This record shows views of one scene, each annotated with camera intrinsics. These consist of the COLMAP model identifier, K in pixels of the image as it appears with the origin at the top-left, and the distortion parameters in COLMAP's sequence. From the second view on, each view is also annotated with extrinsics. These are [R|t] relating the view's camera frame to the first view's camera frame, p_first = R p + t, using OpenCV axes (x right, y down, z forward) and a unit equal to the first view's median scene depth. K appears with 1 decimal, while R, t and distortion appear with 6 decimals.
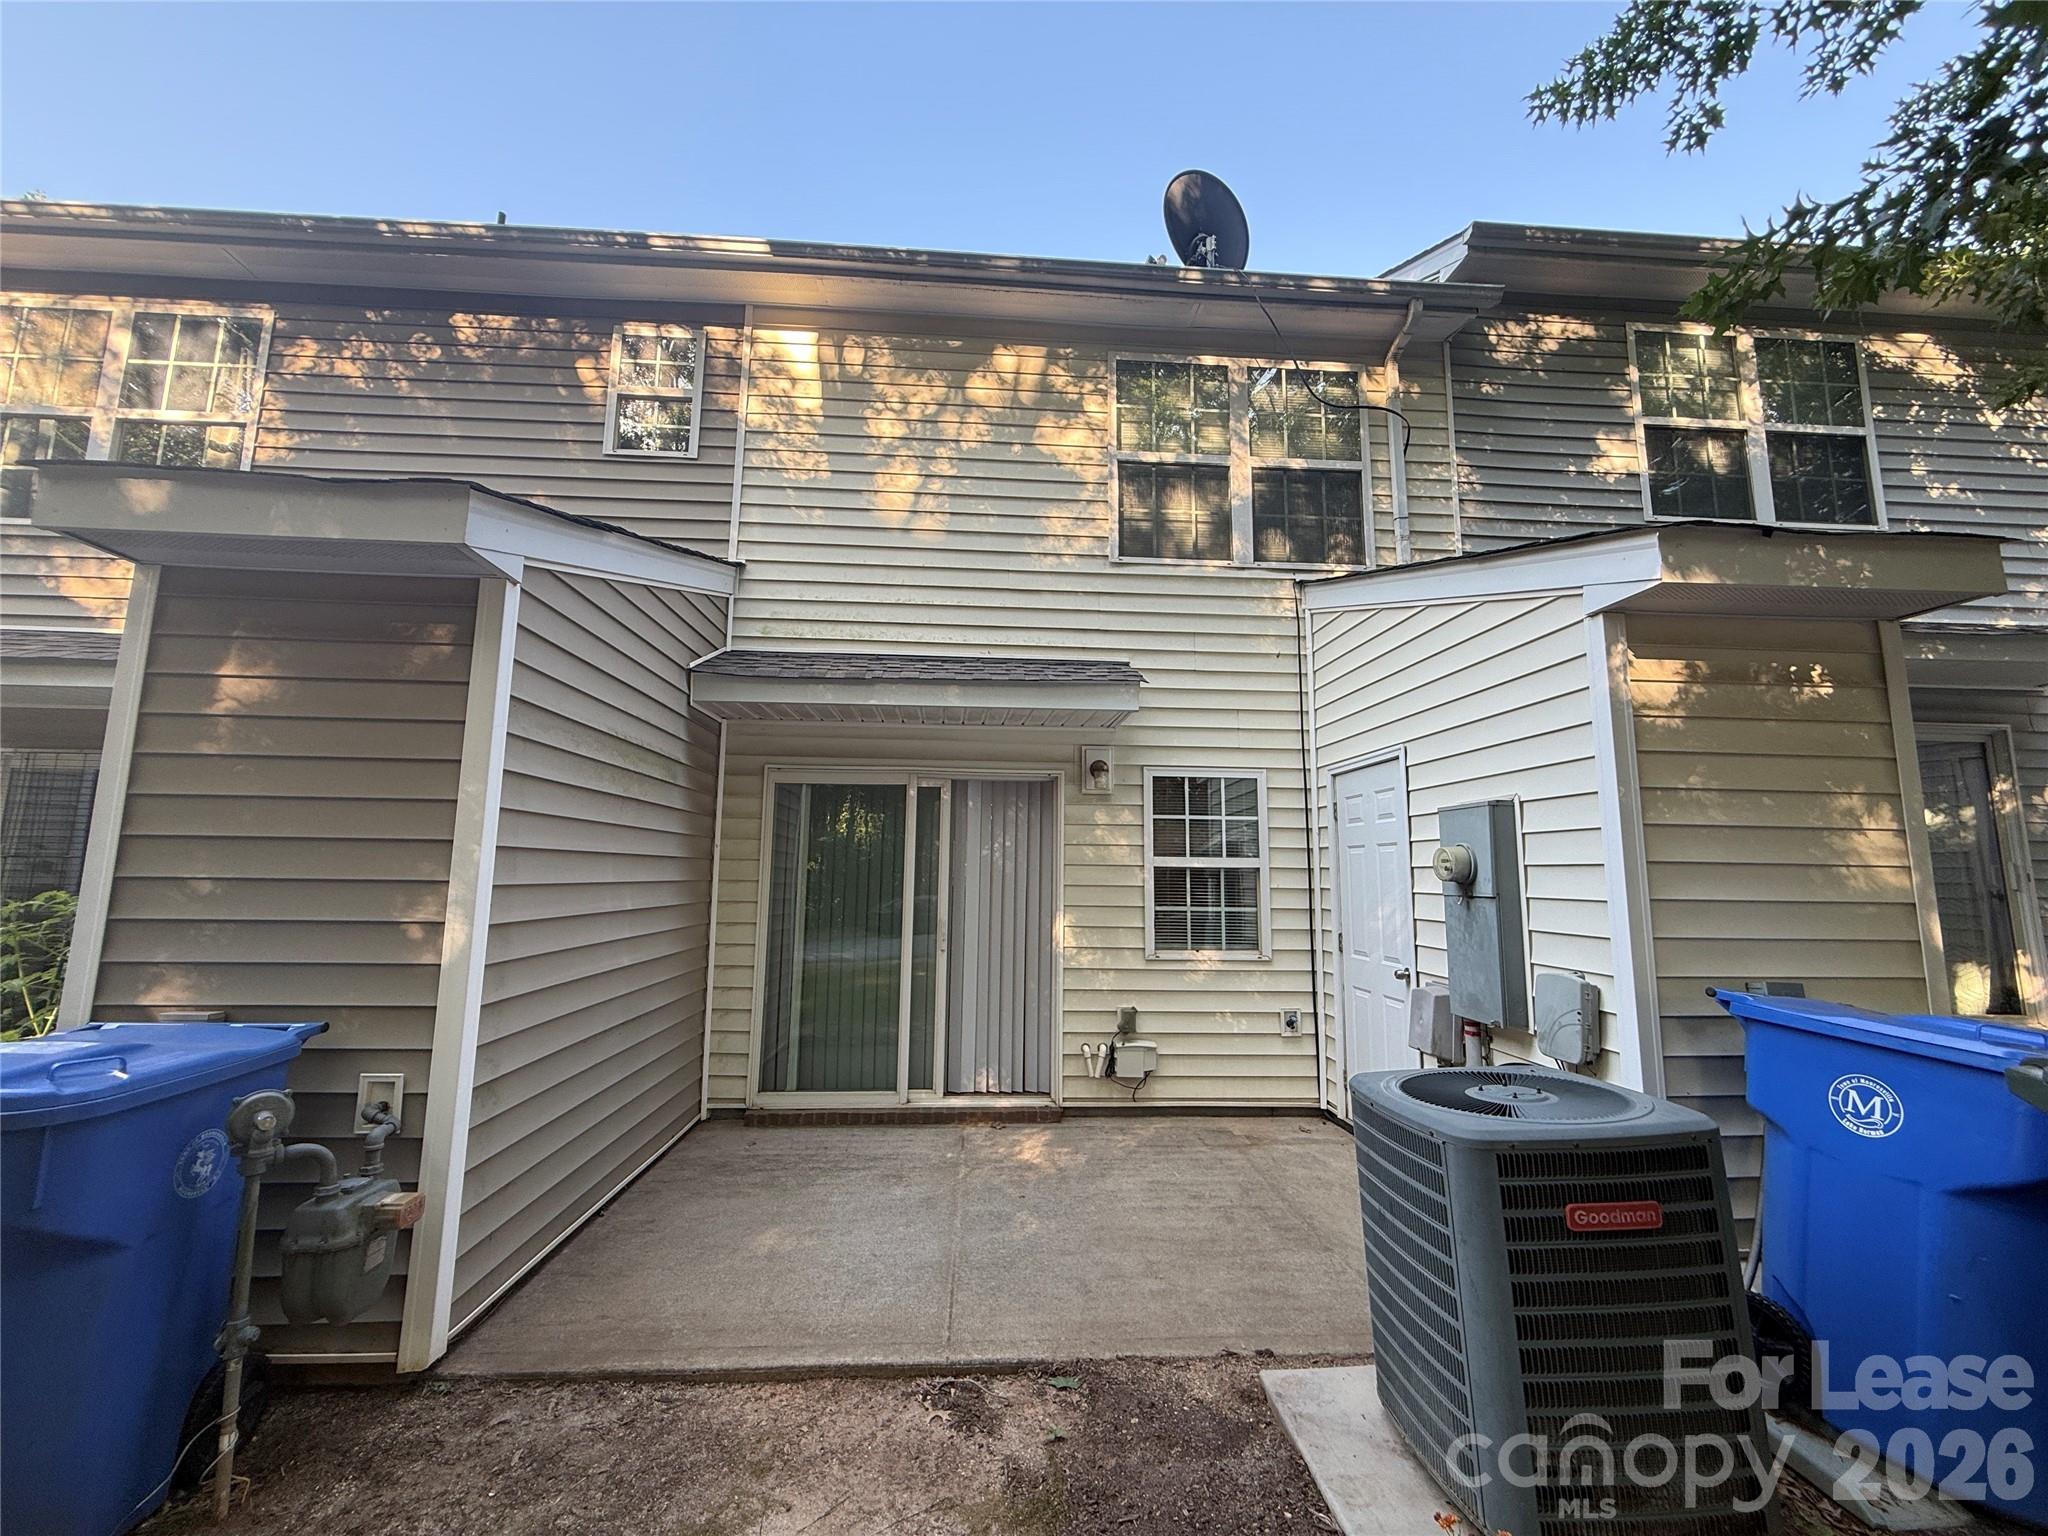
lens RADIAL K [[817.8, 0, 1023.5], [0, 817.8, 769.7], [0, 0, 1]] dist [-0.001318, 0.000641]
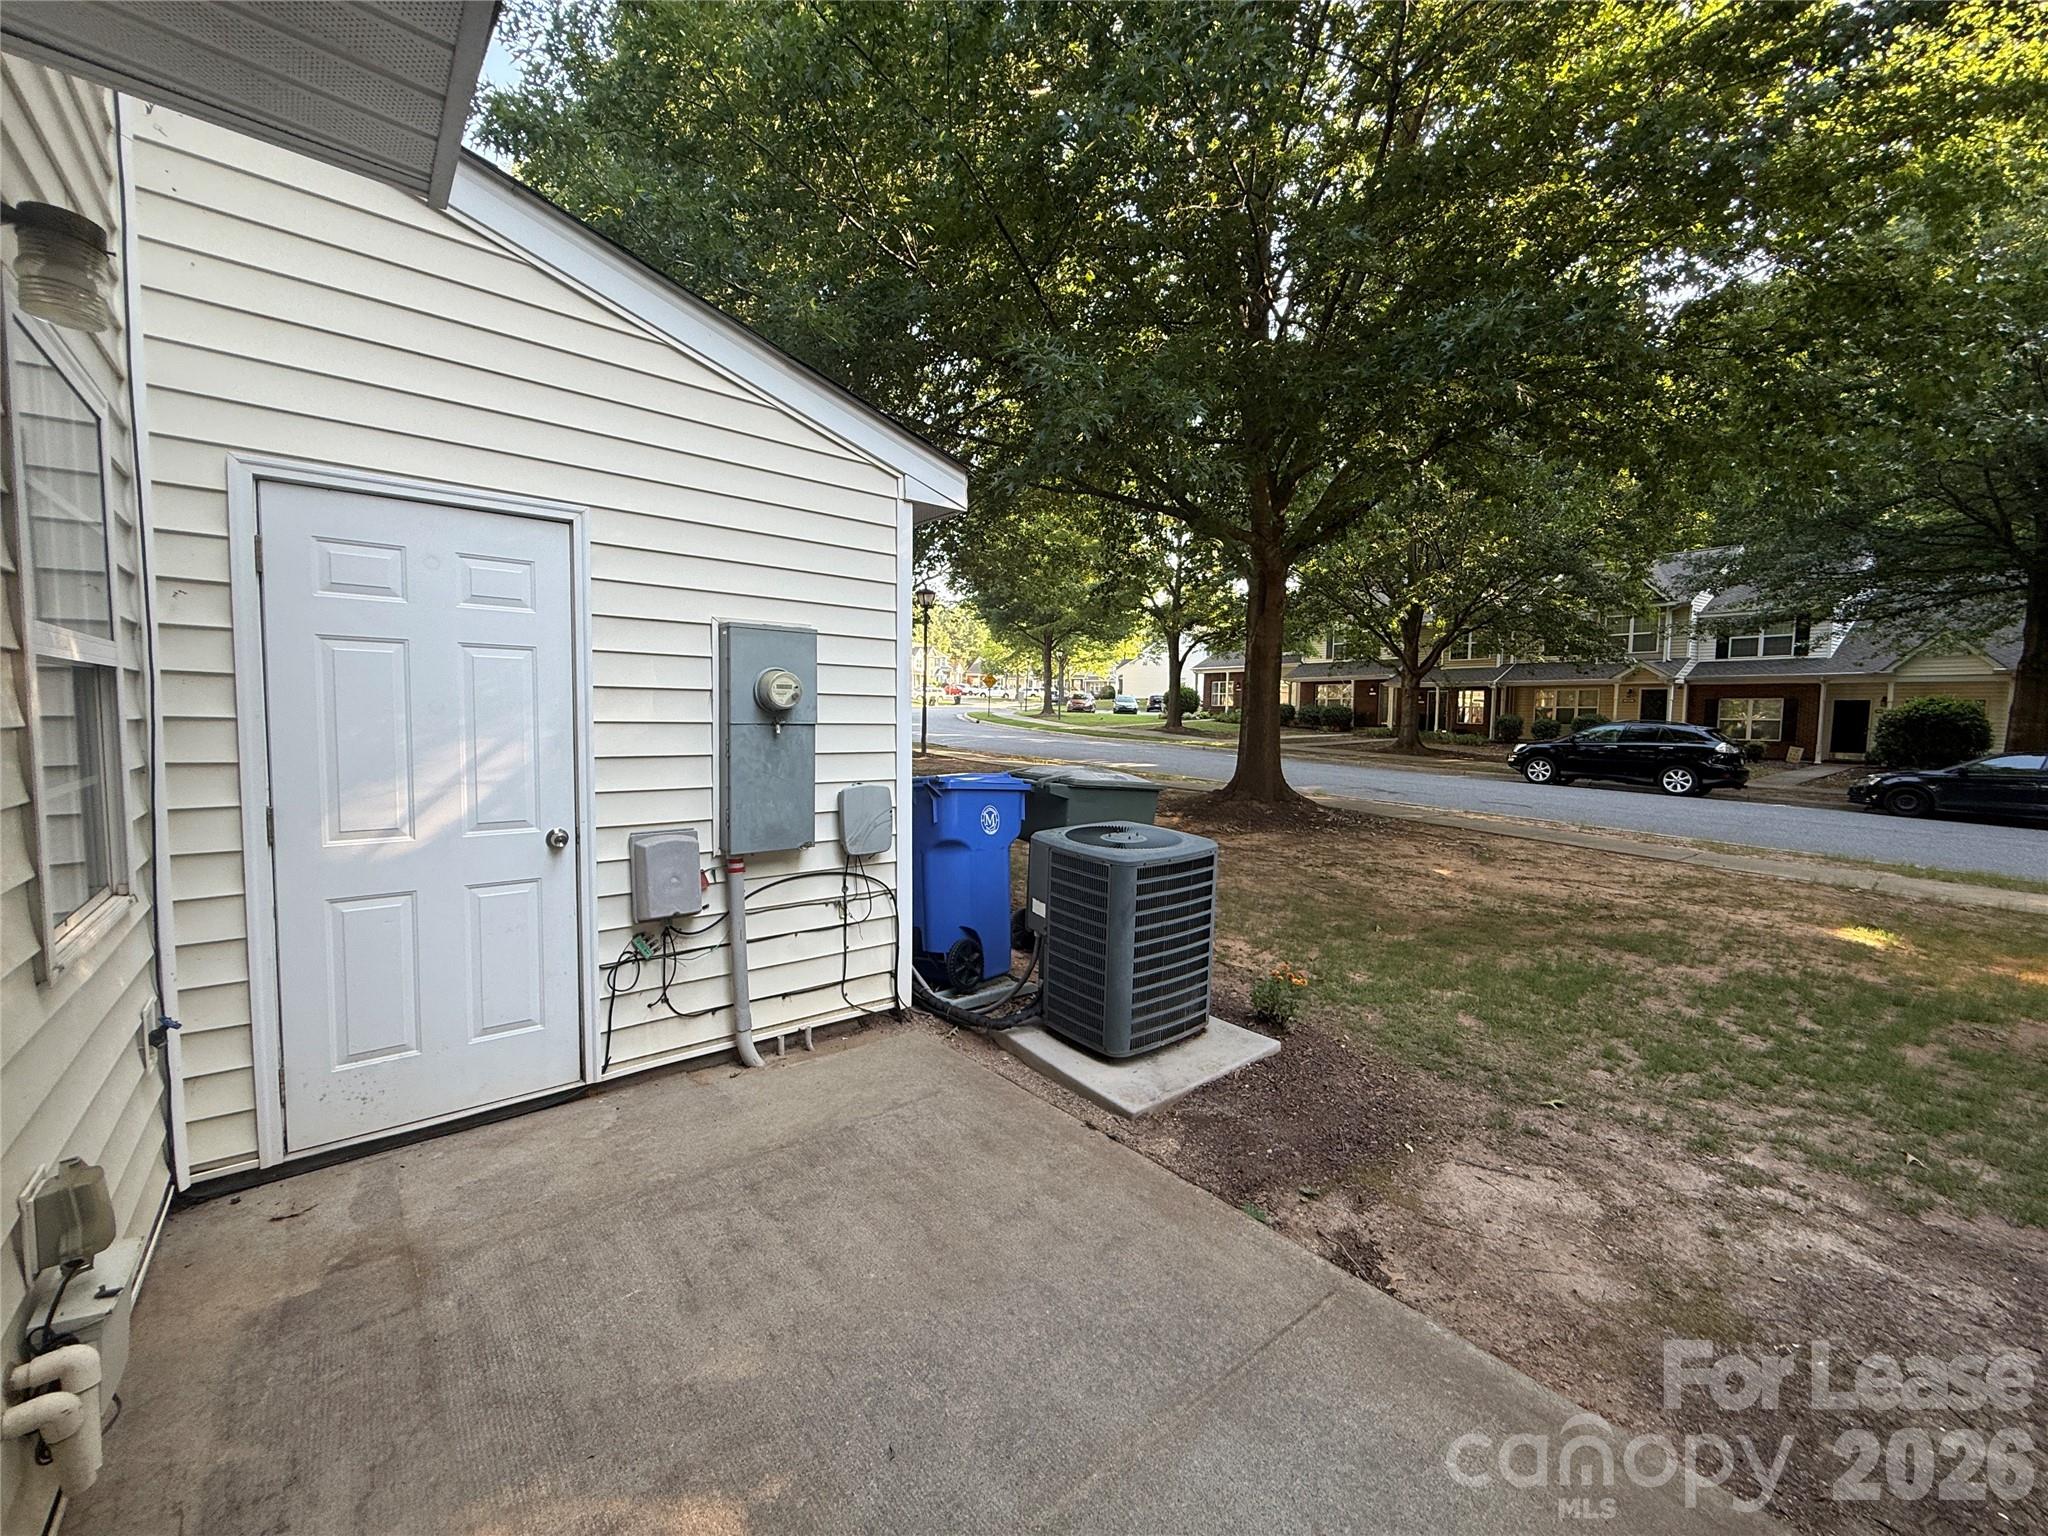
lens RADIAL K [[817.8, 0, 1024.9], [0, 817.8, 761.9], [0, 0, 1]] dist [-0.001318, 0.000641]
pose [[-0.594205, -0.070785, 0.801193, -0.455240], [-0.126589, 0.991936, -0.006248, 0.196332], [-0.794290, -0.105134, -0.598373, 1.556865]]
